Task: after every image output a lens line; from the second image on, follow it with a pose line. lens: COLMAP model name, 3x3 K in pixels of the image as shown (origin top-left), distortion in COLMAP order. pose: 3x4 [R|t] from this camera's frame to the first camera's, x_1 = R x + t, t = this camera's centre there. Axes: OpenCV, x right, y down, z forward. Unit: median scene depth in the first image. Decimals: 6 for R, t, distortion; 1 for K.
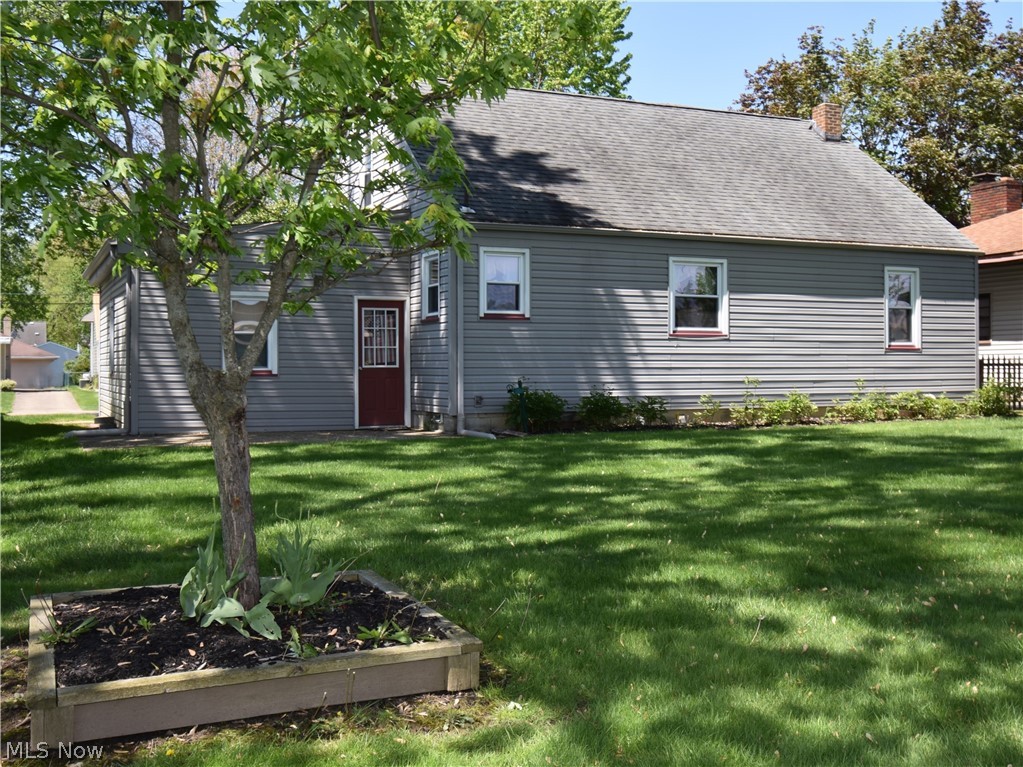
lens RADIAL K [[1061.0, 0, 511.5], [0, 1061.0, 383.5], [0, 0, 1]] dist [-0.007098, -0.014386]
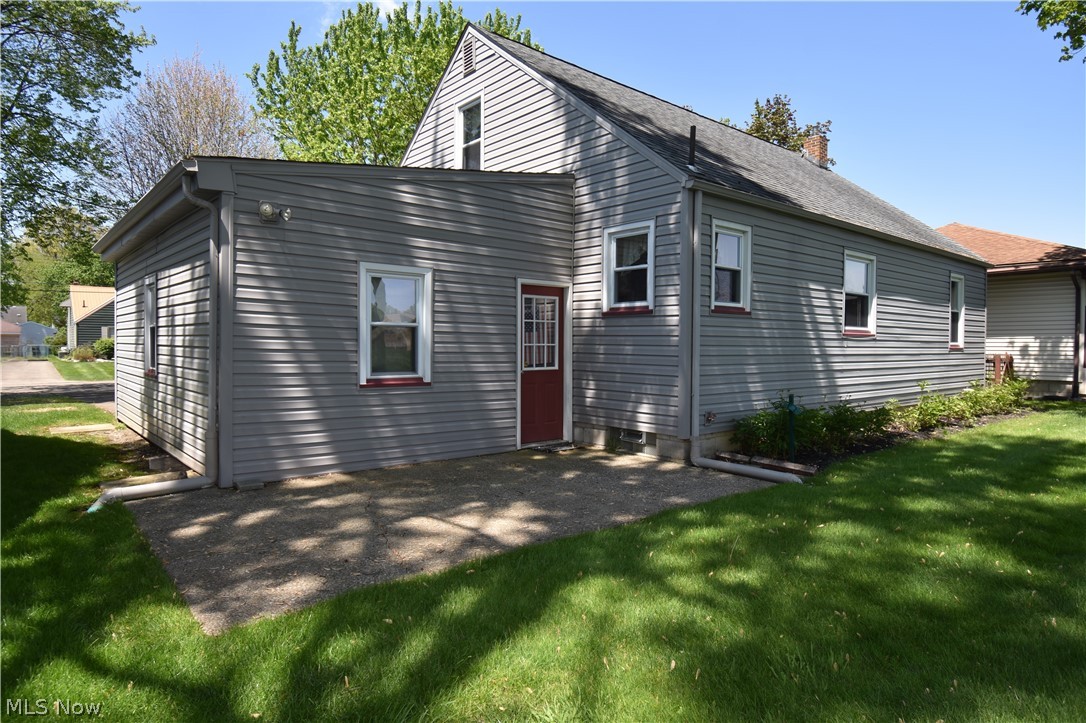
lens RADIAL K [[635.6, 0, 543.0], [0, 635.6, 361.5], [0, 0, 1]] dist [0.002266, 0.000311]
pose [[0.964078, 0.003401, 0.265597, -0.253822], [-0.006771, 0.999908, 0.011775, -0.027744], [-0.265533, -0.013150, 0.964012, 0.547097]]
